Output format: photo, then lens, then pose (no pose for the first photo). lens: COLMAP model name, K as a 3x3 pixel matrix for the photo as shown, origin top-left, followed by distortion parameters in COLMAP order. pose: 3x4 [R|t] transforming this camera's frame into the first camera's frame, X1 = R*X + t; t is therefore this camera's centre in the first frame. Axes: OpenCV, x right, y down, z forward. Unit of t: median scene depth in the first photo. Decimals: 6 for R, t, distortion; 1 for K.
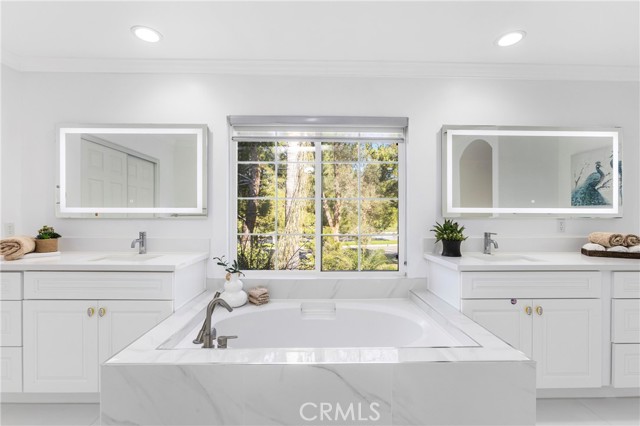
lens RADIAL K [[285.6, 0, 320.0], [0, 285.6, 213.0], [0, 0, 1]] dist [-0.032389, -0.000072]
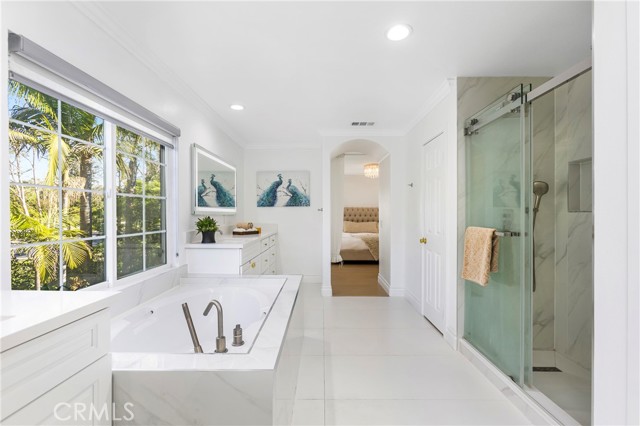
lens RADIAL K [[285.6, 0, 320.0], [0, 285.6, 213.0], [0, 0, 1]] dist [-0.032389, -0.000072]
pose [[0.014304, -0.002209, 0.999895, -0.866938], [-0.002870, 0.999993, 0.002251, 0.003084], [-0.999894, -0.002902, 0.014298, 0.423718]]
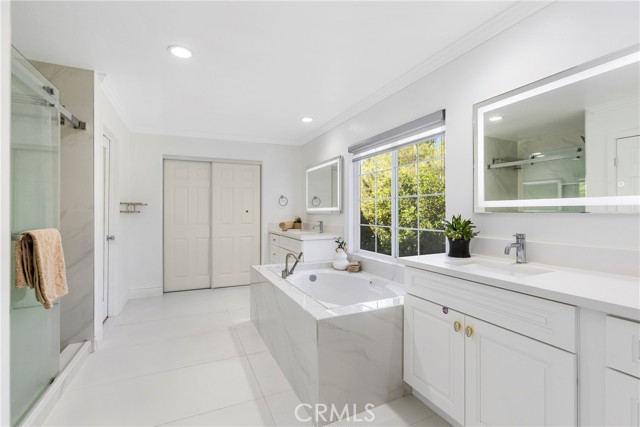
lens RADIAL K [[285.6, 0, 320.0], [0, 285.6, 213.5], [0, 0, 1]] dist [-0.032389, -0.000072]
pose [[0.410140, 0.000932, -0.912022, 1.045352], [0.001967, 0.999996, 0.001907, 0.014905], [0.912020, -0.002576, 0.410137, 0.237609]]
